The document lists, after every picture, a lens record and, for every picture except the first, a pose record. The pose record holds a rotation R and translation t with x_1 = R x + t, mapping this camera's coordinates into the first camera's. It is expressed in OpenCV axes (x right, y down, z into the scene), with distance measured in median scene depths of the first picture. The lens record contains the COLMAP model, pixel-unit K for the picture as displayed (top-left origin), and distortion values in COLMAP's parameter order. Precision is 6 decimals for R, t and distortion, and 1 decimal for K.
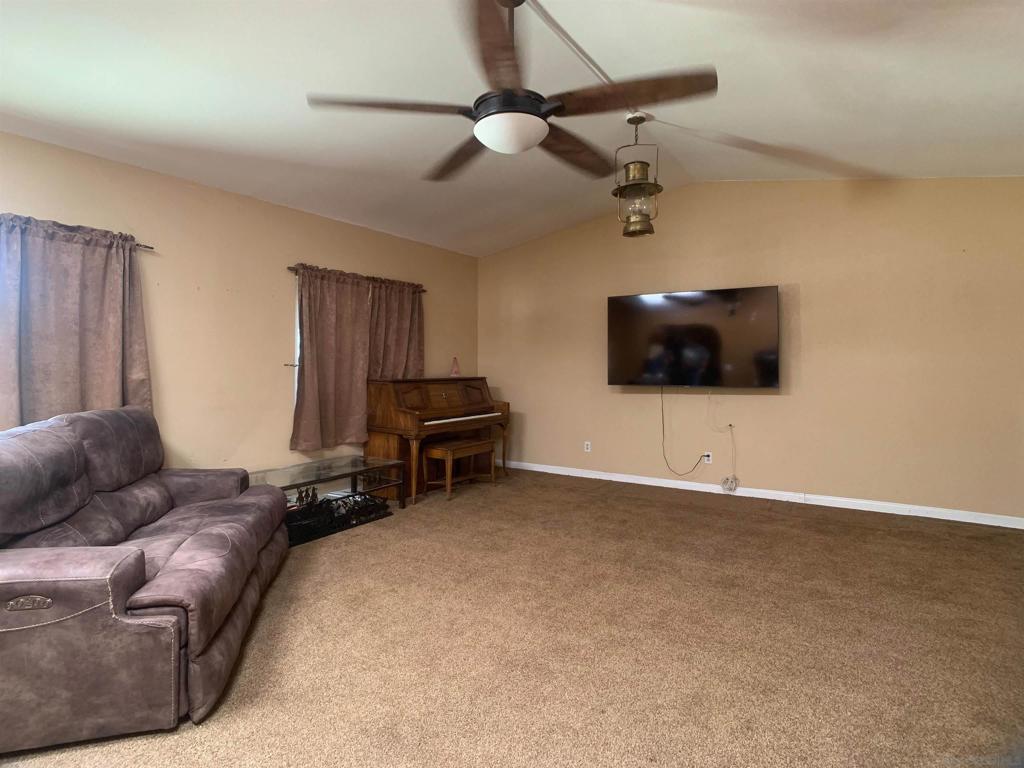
lens RADIAL K [[532.7, 0, 511.1], [0, 532.7, 362.2], [0, 0, 1]] dist [-0.047086, 0.001760]
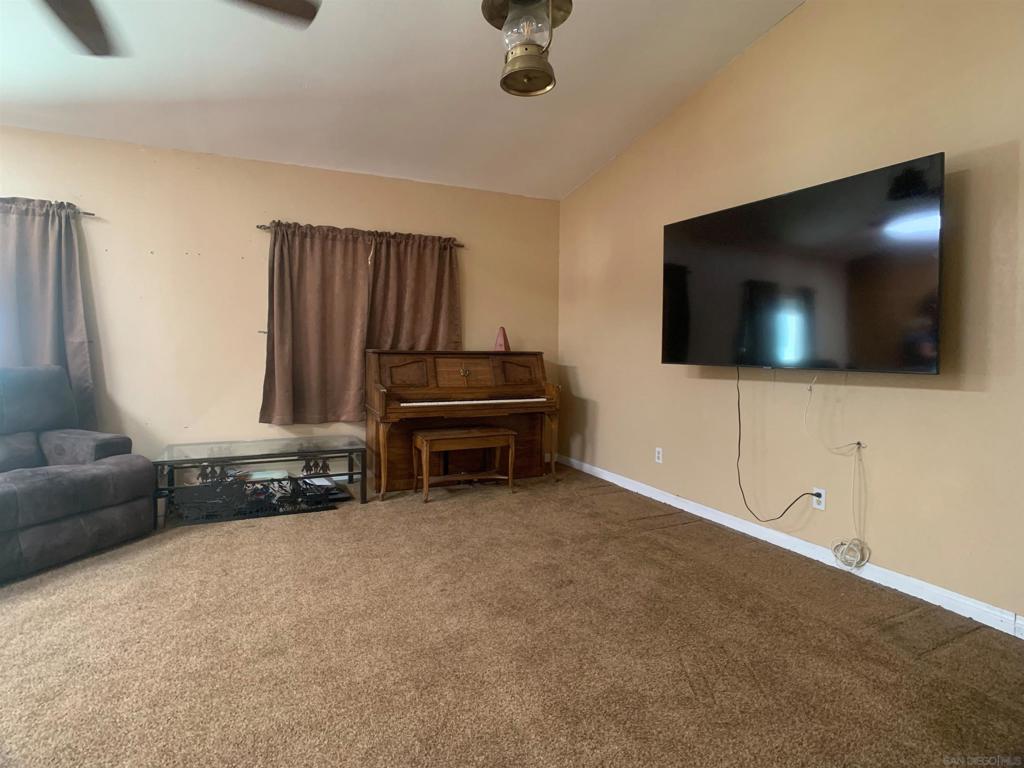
lens RADIAL K [[532.7, 0, 511.1], [0, 532.7, 362.2], [0, 0, 1]] dist [-0.047086, 0.001760]
pose [[0.858594, 0.021406, -0.512209, 0.387066], [-0.008994, 0.999603, 0.026700, 0.027784], [0.512577, -0.018318, 0.858446, 0.382326]]
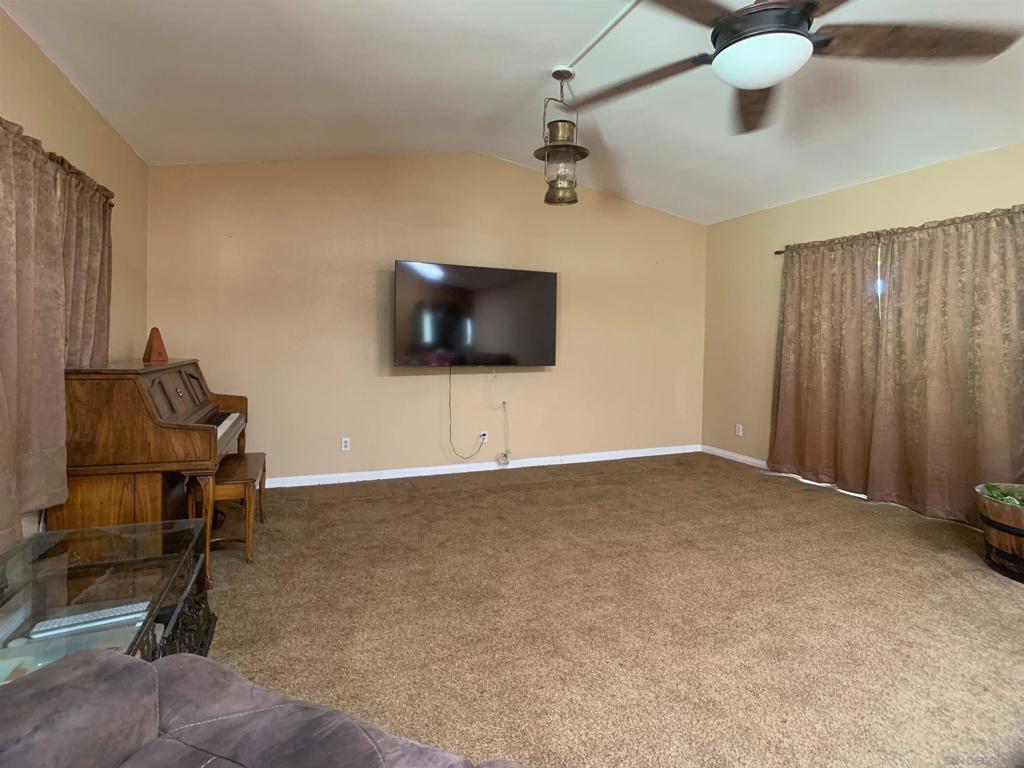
lens RADIAL K [[532.7, 0, 511.1], [0, 532.7, 362.2], [0, 0, 1]] dist [-0.047086, 0.001760]
pose [[0.566553, -0.024041, 0.823675, -0.431648], [-0.011616, 0.999242, 0.037155, 0.002574], [-0.823943, -0.030618, 0.565844, 0.405502]]
